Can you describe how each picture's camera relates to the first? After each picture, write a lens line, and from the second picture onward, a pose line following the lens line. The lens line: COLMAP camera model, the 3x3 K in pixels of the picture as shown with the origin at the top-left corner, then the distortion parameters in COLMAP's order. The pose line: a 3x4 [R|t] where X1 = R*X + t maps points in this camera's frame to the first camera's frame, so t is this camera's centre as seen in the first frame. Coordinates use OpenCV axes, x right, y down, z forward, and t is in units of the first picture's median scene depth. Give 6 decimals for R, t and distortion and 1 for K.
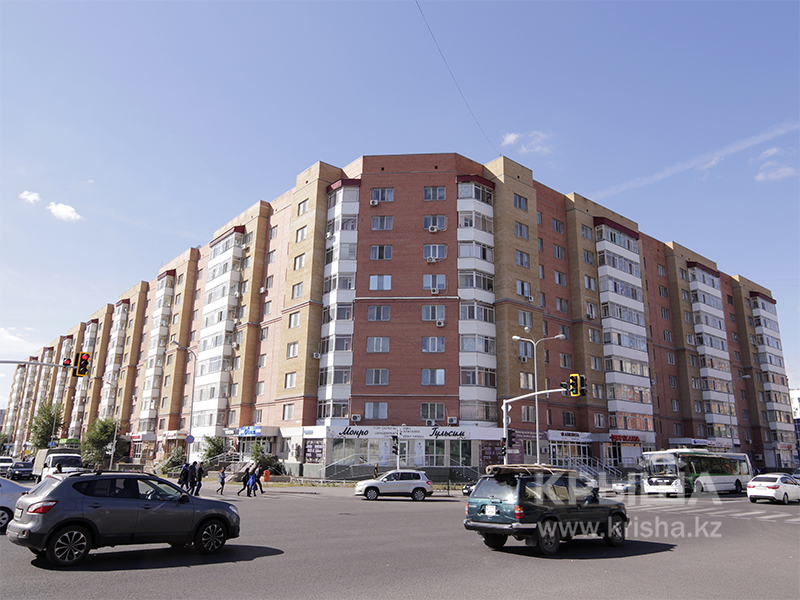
lens RADIAL K [[604.7, 0, 400.0], [0, 604.7, 300.0], [0, 0, 1]] dist [-0.006208, -0.001404]
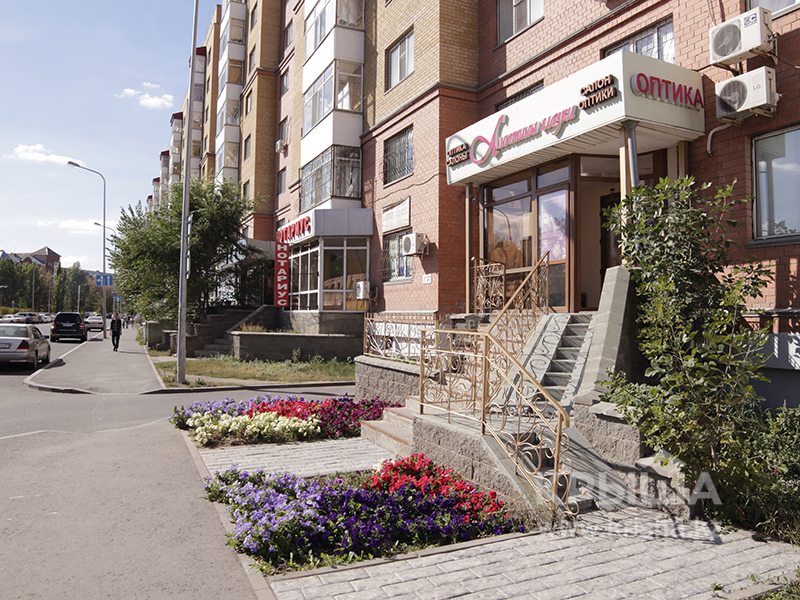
lens RADIAL K [[604.7, 0, 400.0], [0, 604.7, 300.0], [0, 0, 1]] dist [-0.006208, -0.001404]
pose [[0.970692, -0.010252, -0.240109, -0.335102], [0.064650, 0.973400, 0.219800, 0.204356], [0.231469, -0.228881, 0.945534, 0.768565]]
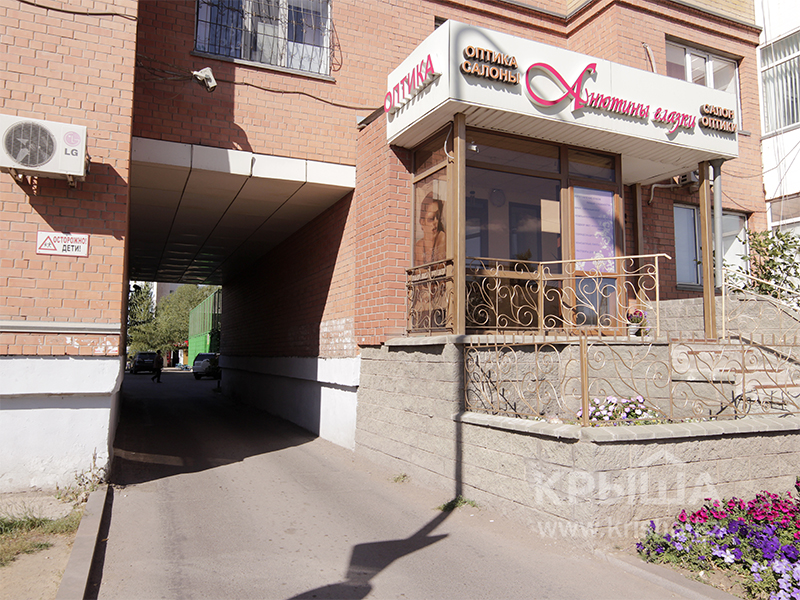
lens RADIAL K [[604.7, 0, 400.0], [0, 604.7, 300.0], [0, 0, 1]] dist [-0.006208, -0.001404]
pose [[0.272231, 0.062114, 0.960225, -0.435480], [-0.251987, 0.967690, 0.008843, 0.236471], [-0.928651, -0.244372, 0.279087, 0.892178]]
